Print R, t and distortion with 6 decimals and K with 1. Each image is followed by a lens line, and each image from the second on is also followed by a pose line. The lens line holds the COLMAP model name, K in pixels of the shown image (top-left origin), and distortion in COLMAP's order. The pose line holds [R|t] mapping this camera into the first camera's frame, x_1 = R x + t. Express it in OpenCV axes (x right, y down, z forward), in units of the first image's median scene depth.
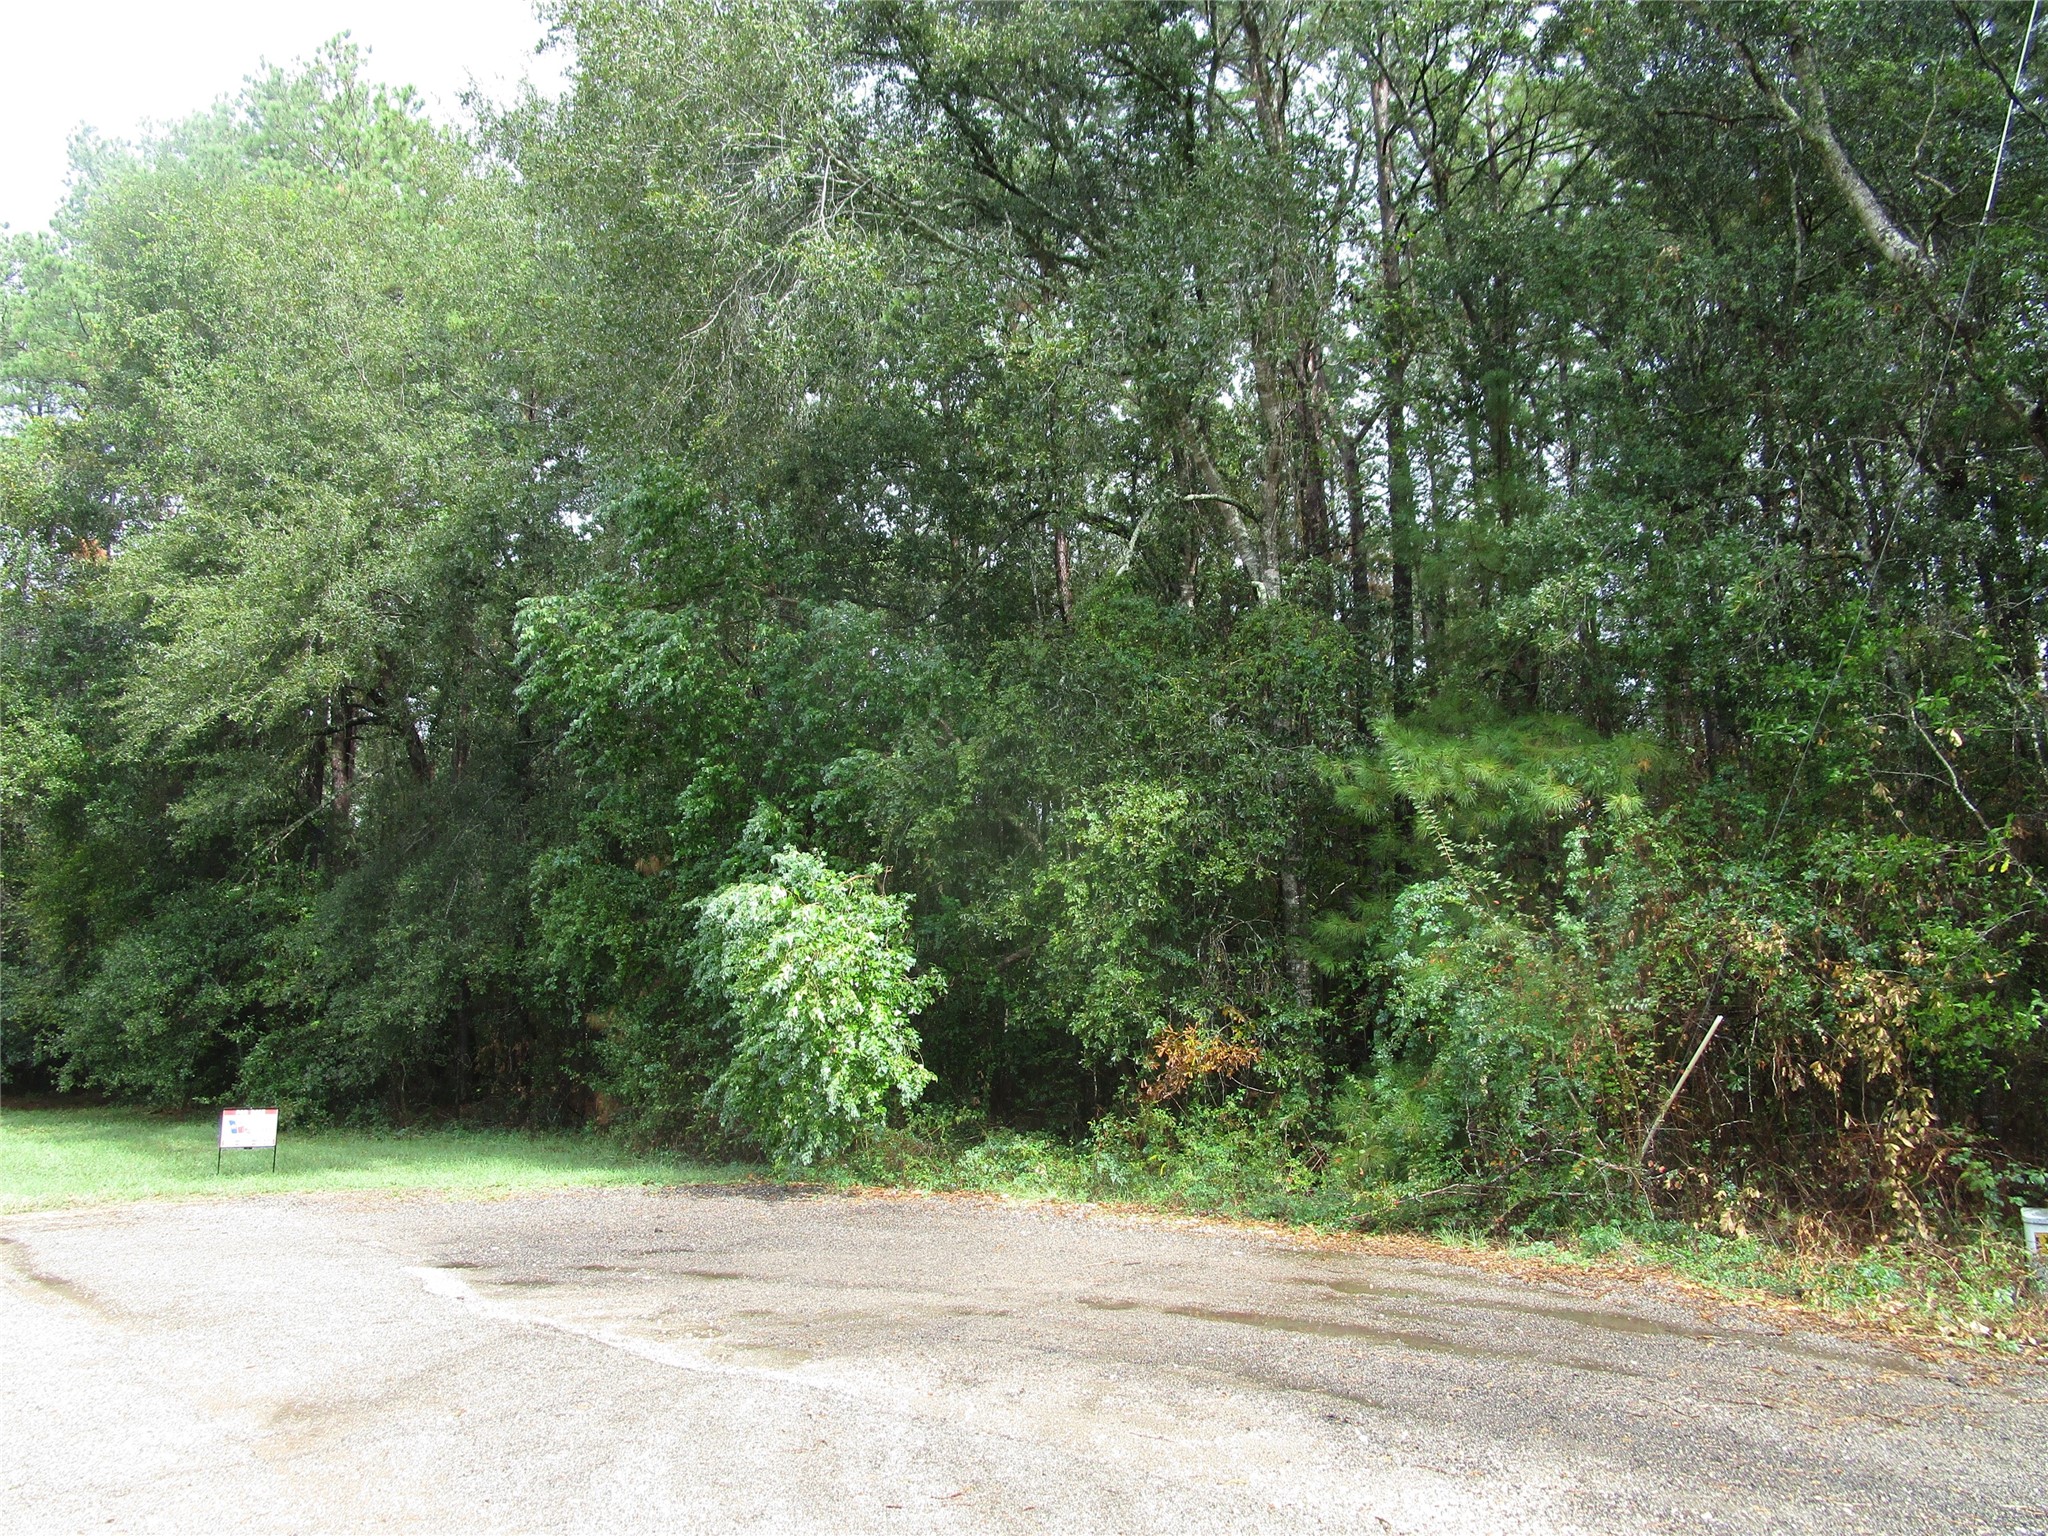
lens RADIAL K [[1602.1, 0, 1025.1], [0, 1602.1, 755.6], [0, 0, 1]] dist [-0.002217, 0.014364]
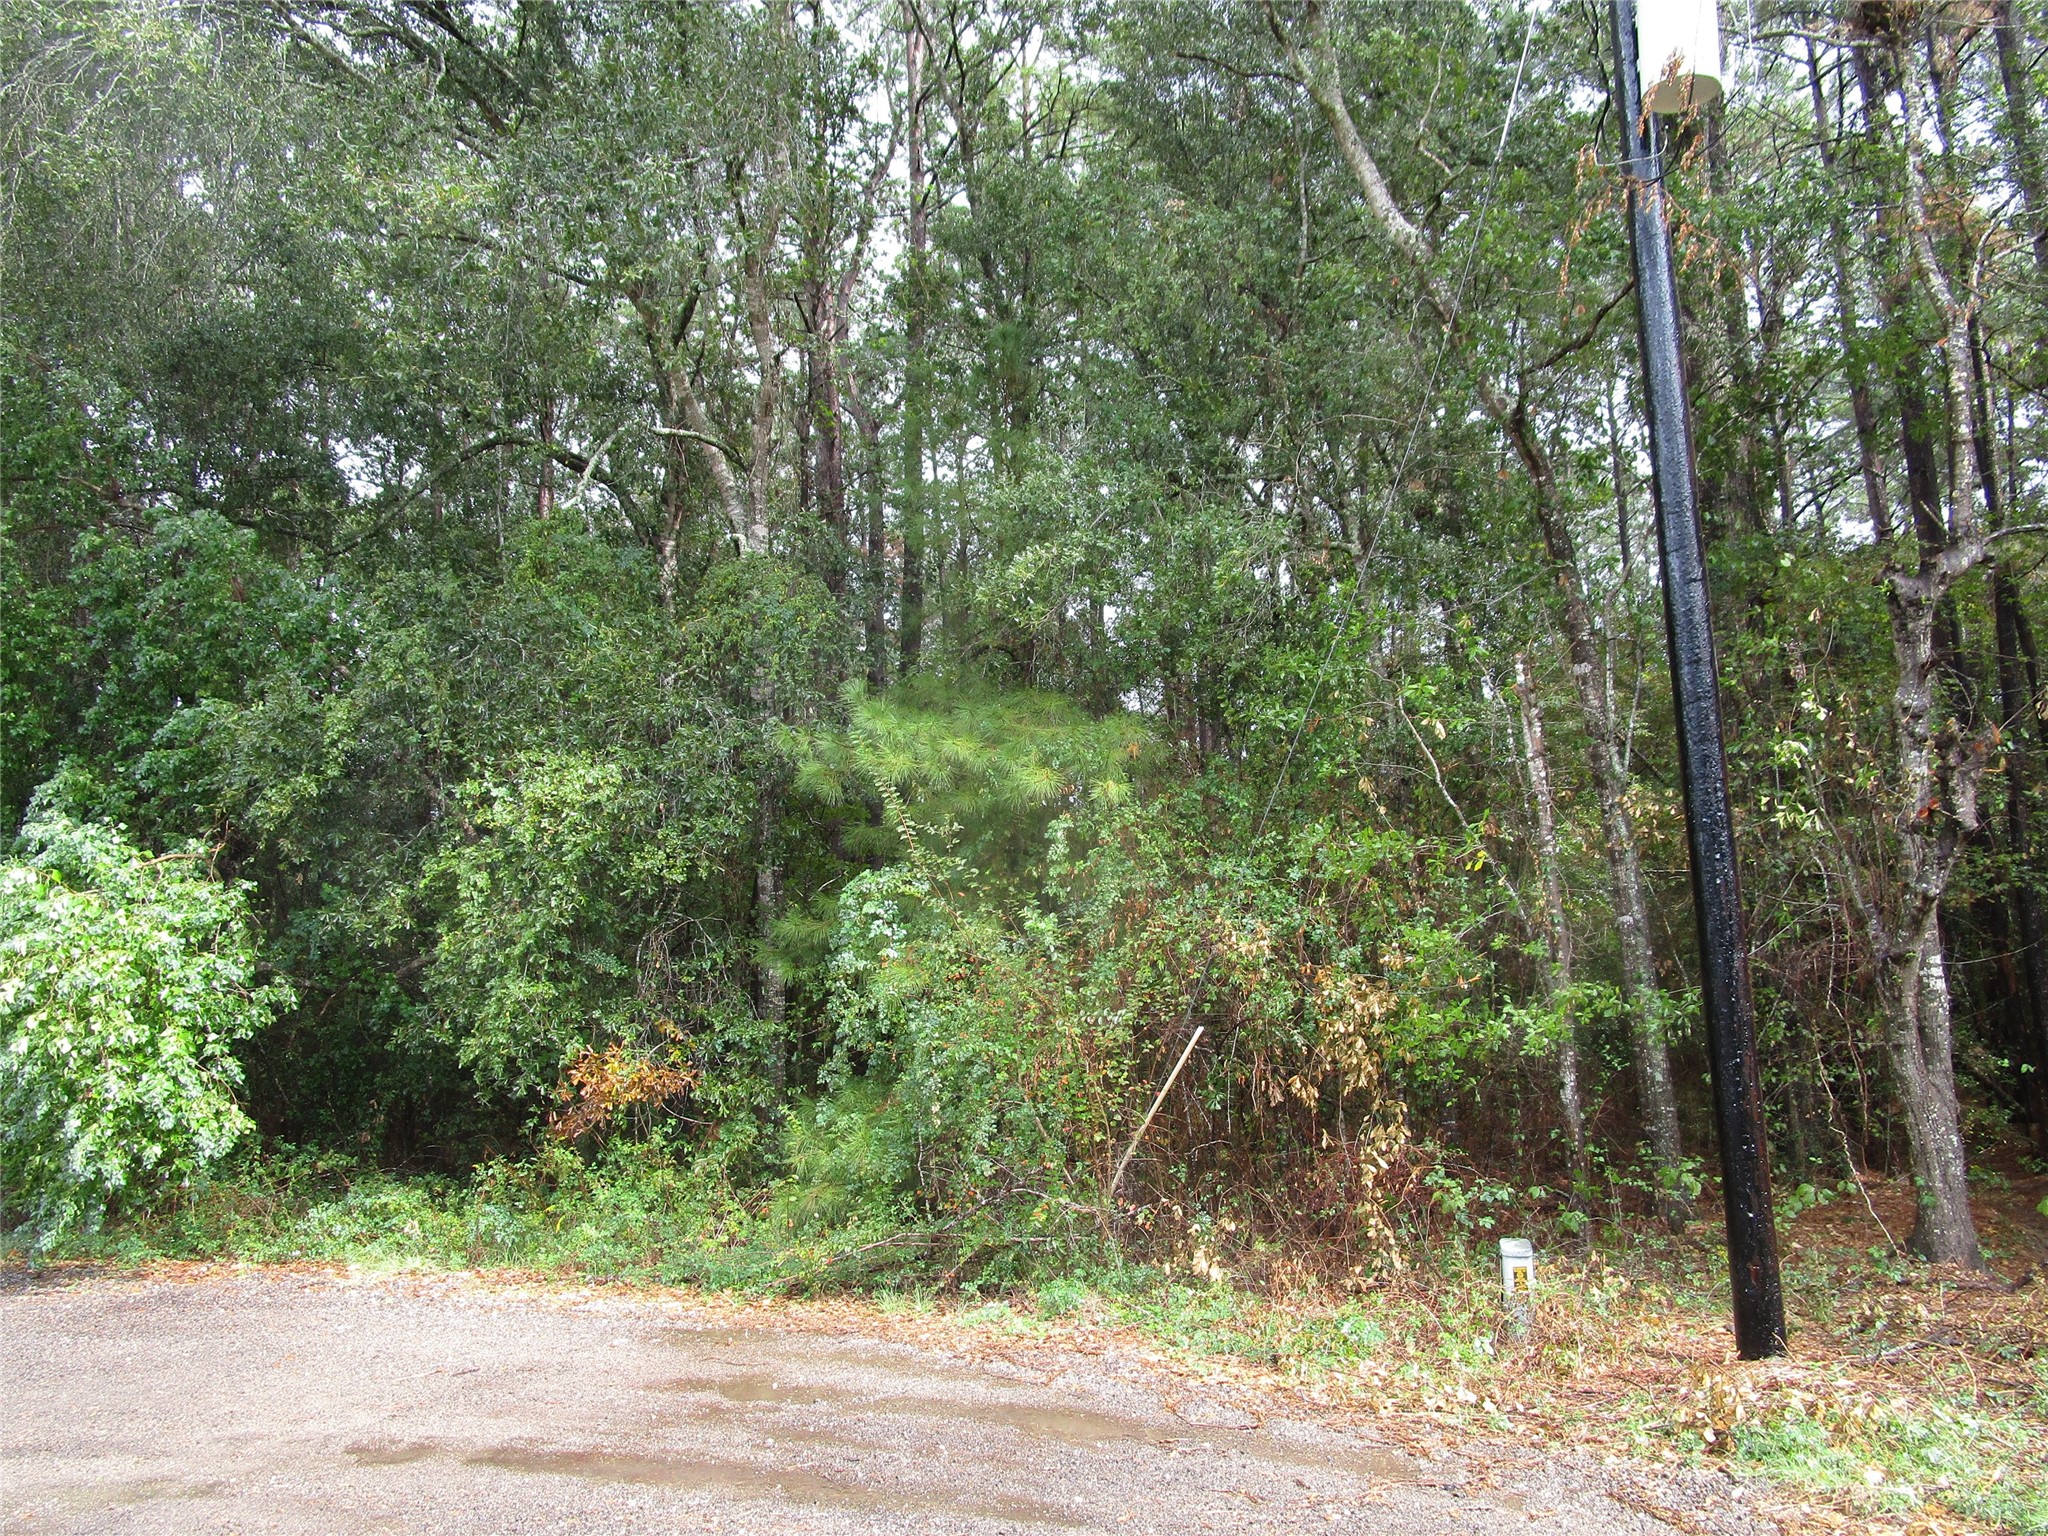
lens RADIAL K [[1611.7, 0, 1061.9], [0, 1611.7, 768.1], [0, 0, 1]] dist [0.110655, -0.288048]
pose [[0.949444, 0.034401, 0.312046, 0.069333], [-0.036233, 0.999343, 0.000073, 0.019887], [-0.311838, -0.011376, 0.950067, 0.158620]]
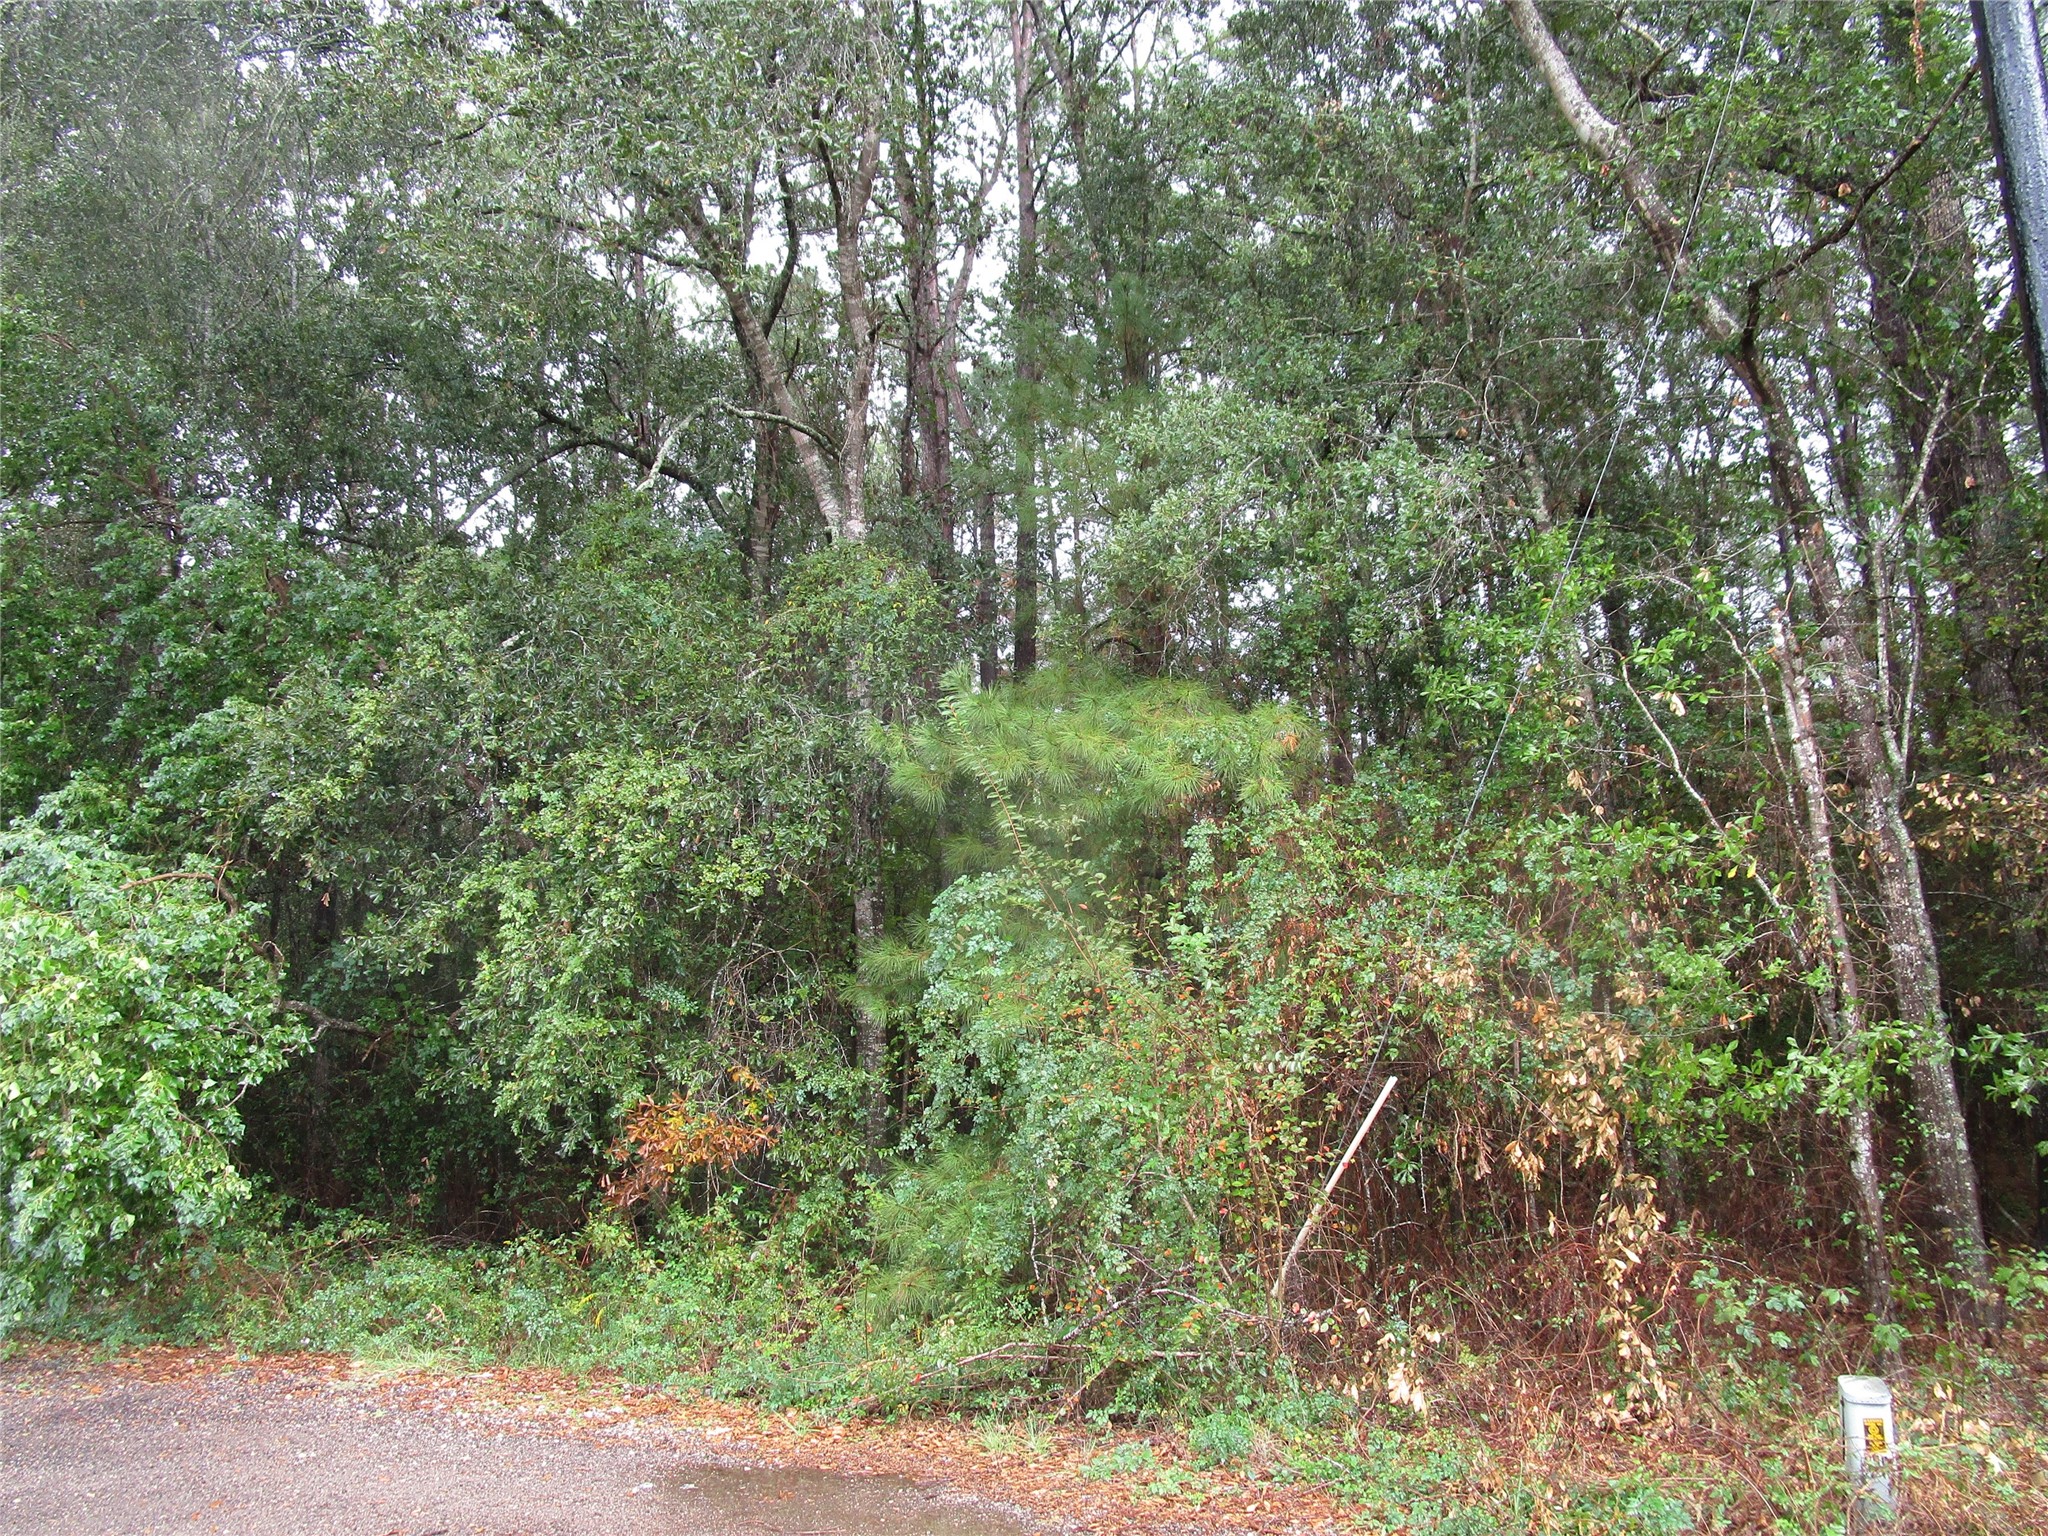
lens RADIAL K [[1629.2, 0, 1059.4], [0, 1629.2, 730.4], [0, 0, 1]] dist [0.009478, 0.000969]
pose [[0.970665, 0.041112, 0.236894, 0.111655], [-0.029920, 0.998268, -0.050650, 0.048555], [-0.238566, 0.042076, 0.970214, 0.317285]]
